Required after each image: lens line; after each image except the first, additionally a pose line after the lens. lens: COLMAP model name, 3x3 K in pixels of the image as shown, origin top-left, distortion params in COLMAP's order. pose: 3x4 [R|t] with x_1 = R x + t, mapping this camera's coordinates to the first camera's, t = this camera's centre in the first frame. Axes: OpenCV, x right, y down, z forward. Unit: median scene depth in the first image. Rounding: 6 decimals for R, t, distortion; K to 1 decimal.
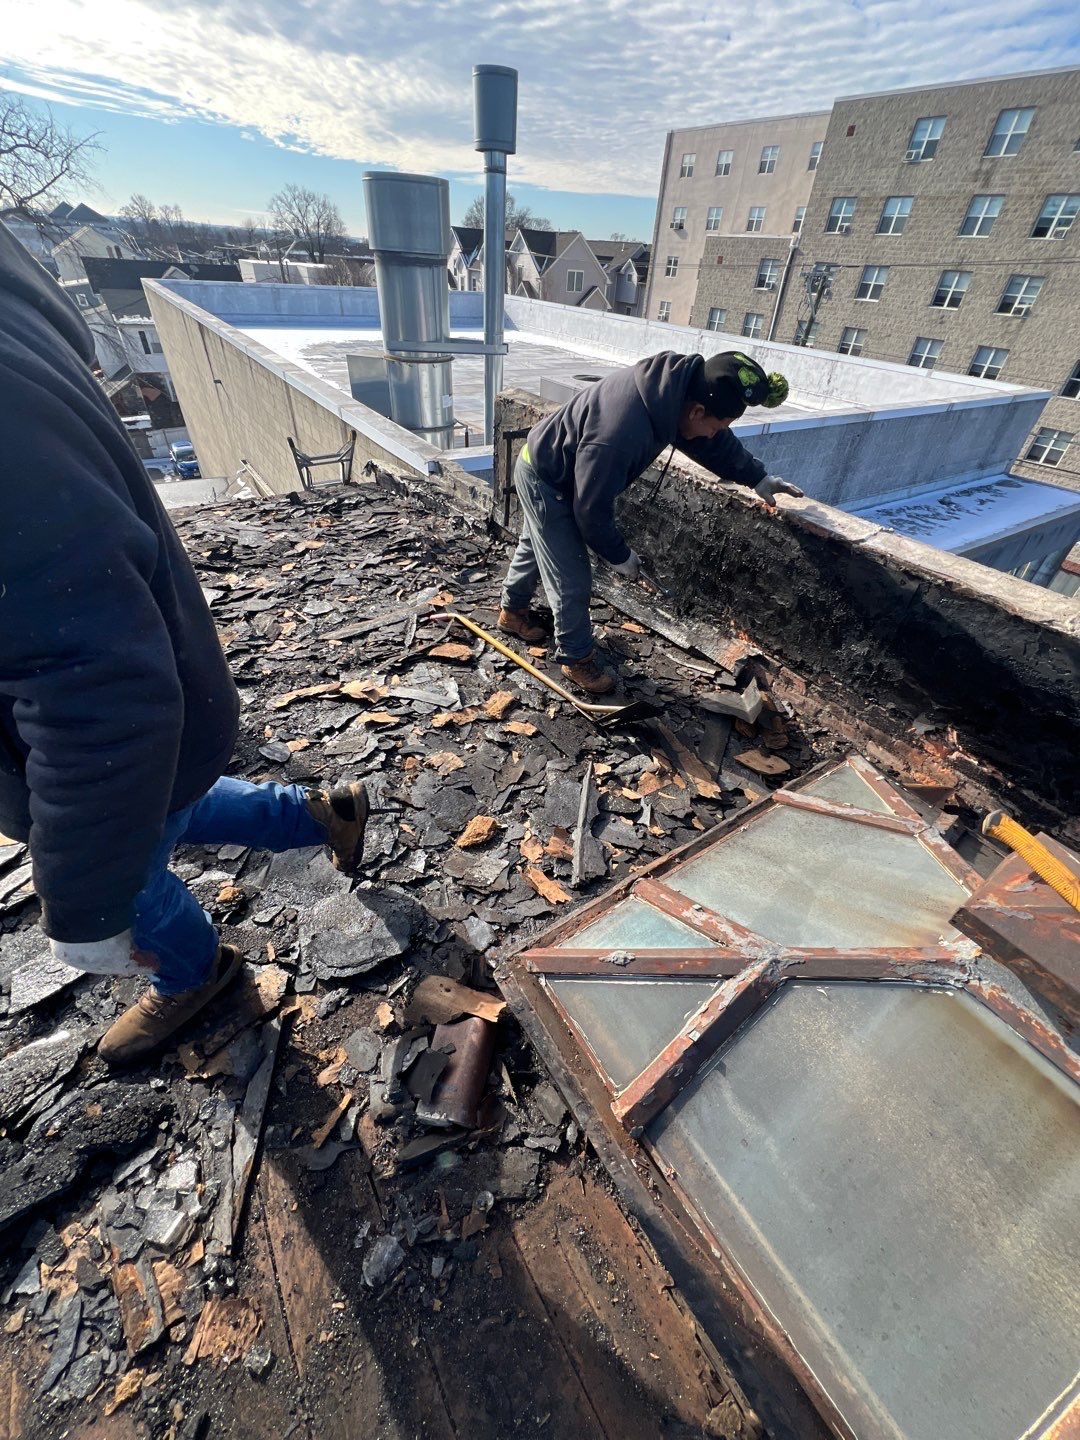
lens RADIAL K [[559.4, 0, 540.0], [0, 559.4, 720.0], [0, 0, 1]] dist [0.000187, 0.000035]
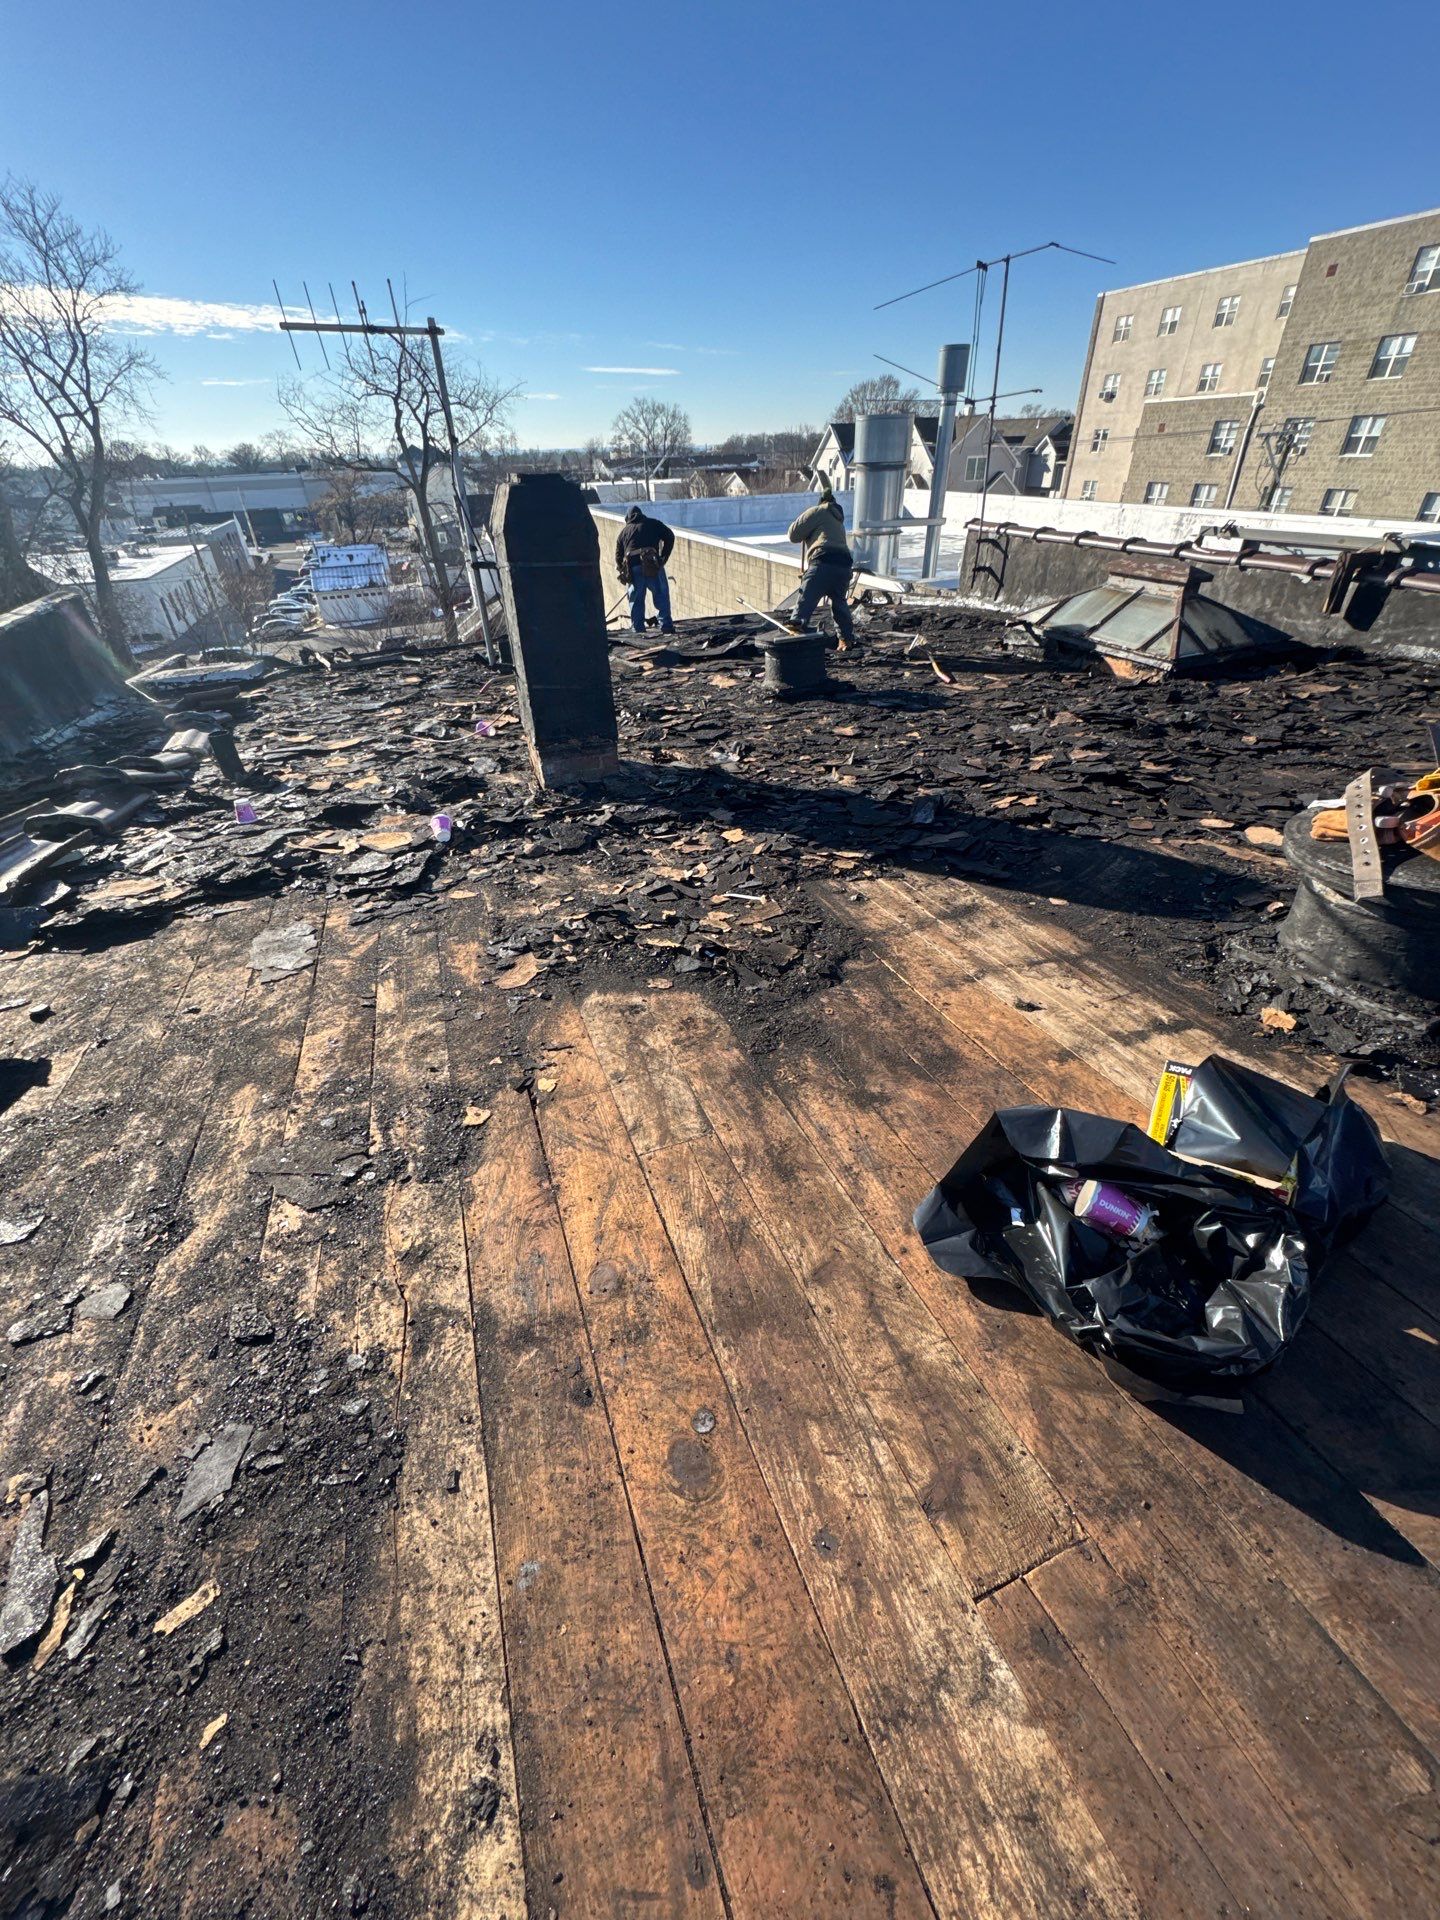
lens RADIAL K [[752.2, 0, 720.0], [0, 752.2, 960.0], [0, 0, 1]] dist [0.000015, -0.001381]
pose [[0.972270, 0.050980, -0.228238, -0.022255], [-0.073499, 0.993110, -0.091274, 0.118961], [0.222012, 0.105518, 0.969318, -0.151568]]
